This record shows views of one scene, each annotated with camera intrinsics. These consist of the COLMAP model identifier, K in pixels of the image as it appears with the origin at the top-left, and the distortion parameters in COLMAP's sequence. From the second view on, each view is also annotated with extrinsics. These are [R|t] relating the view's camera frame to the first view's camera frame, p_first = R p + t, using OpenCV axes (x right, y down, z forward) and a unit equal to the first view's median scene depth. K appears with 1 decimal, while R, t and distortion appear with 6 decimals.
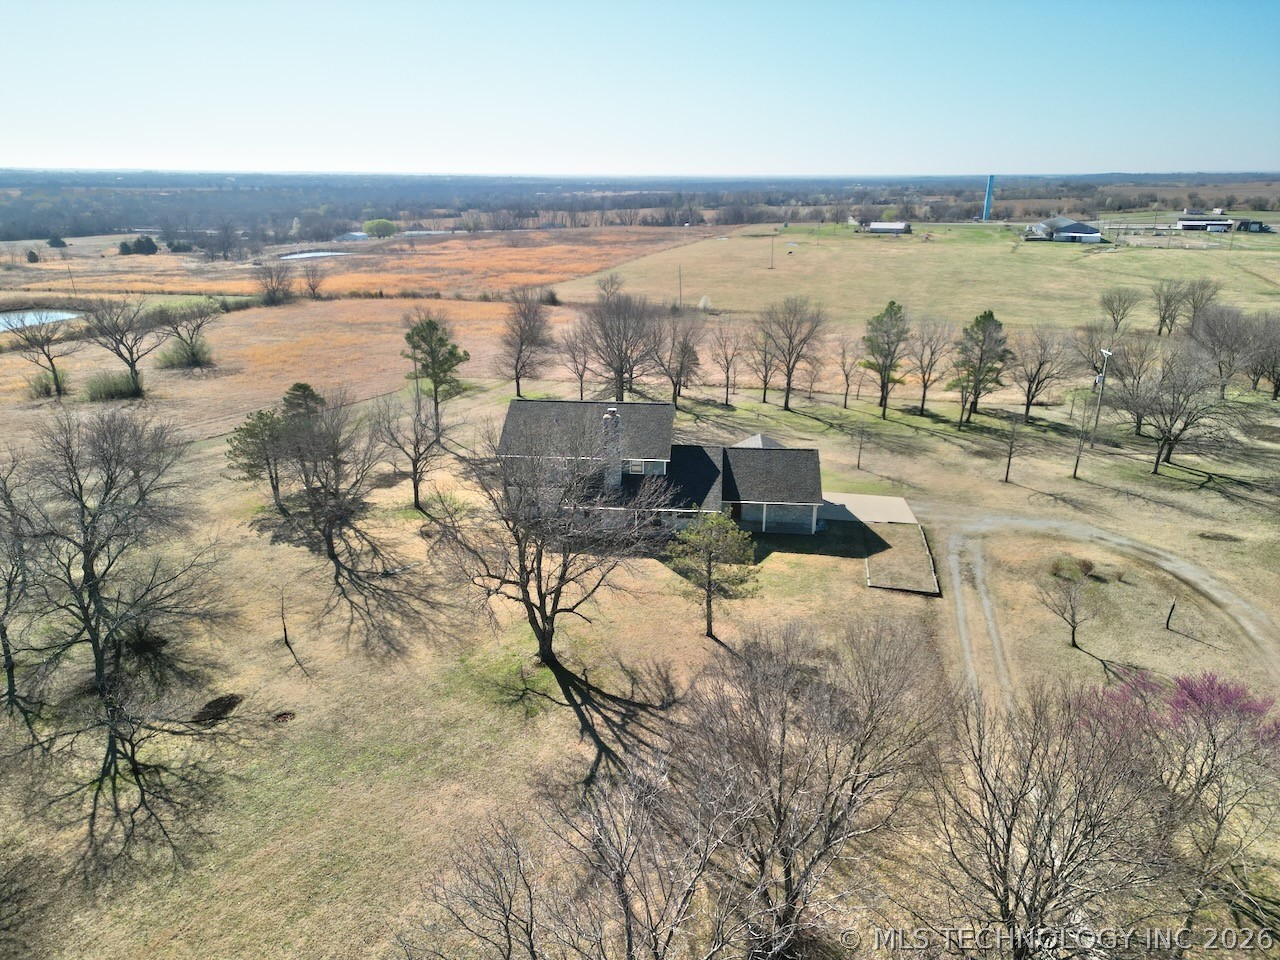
lens RADIAL K [[893.1, 0, 647.9], [0, 893.1, 478.3], [0, 0, 1]] dist [0.073140, -0.064180]
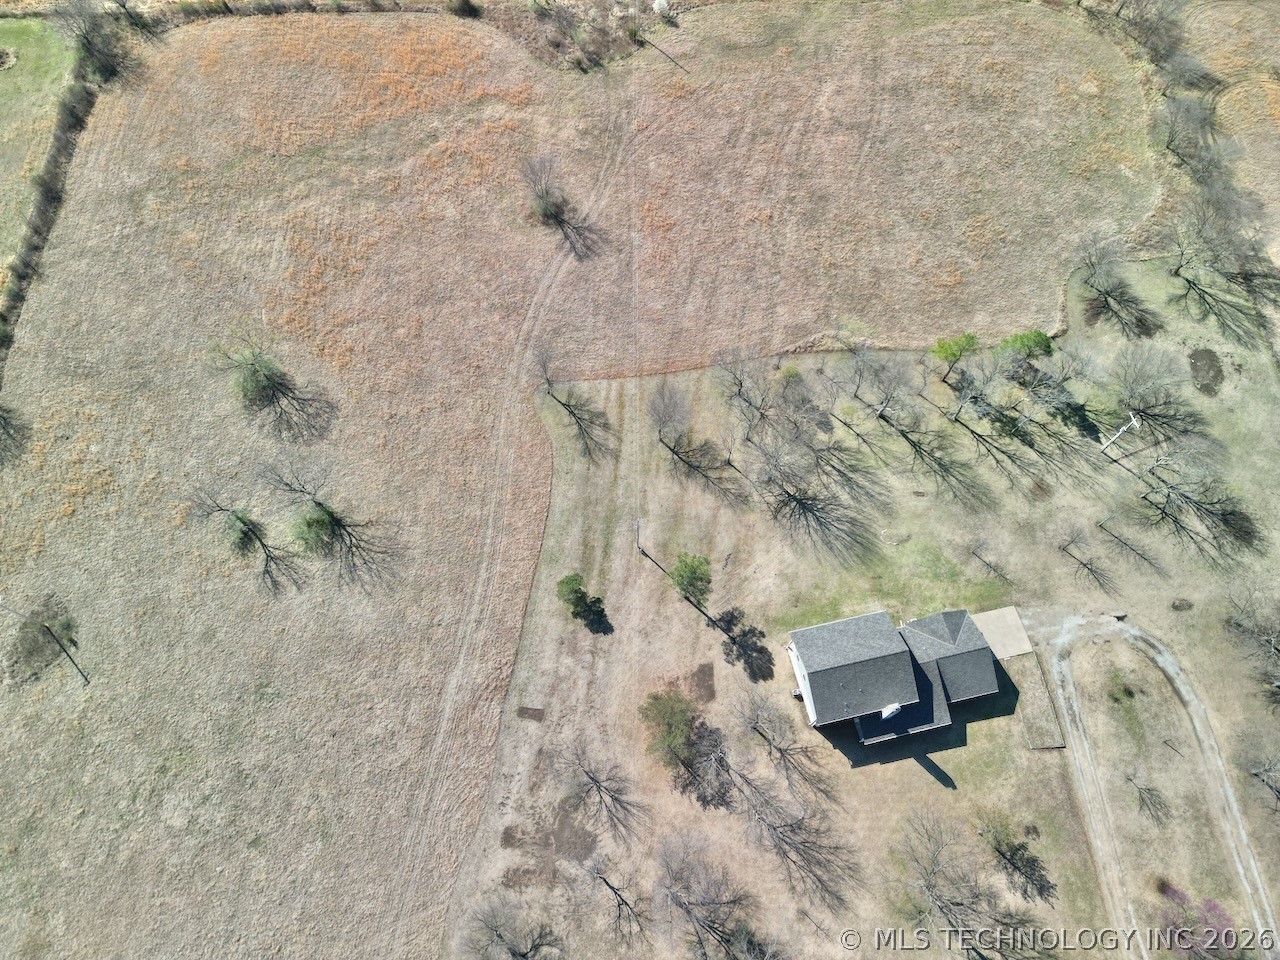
lens RADIAL K [[893.1, 0, 631.2], [0, 893.1, 481.1], [0, 0, 1]] dist [0.073140, -0.064180]
pose [[0.953846, -0.274280, 0.122266, -0.560519], [0.096032, 0.664372, 0.741207, -1.543966], [-0.284528, -0.695256, 0.660048, 0.308017]]
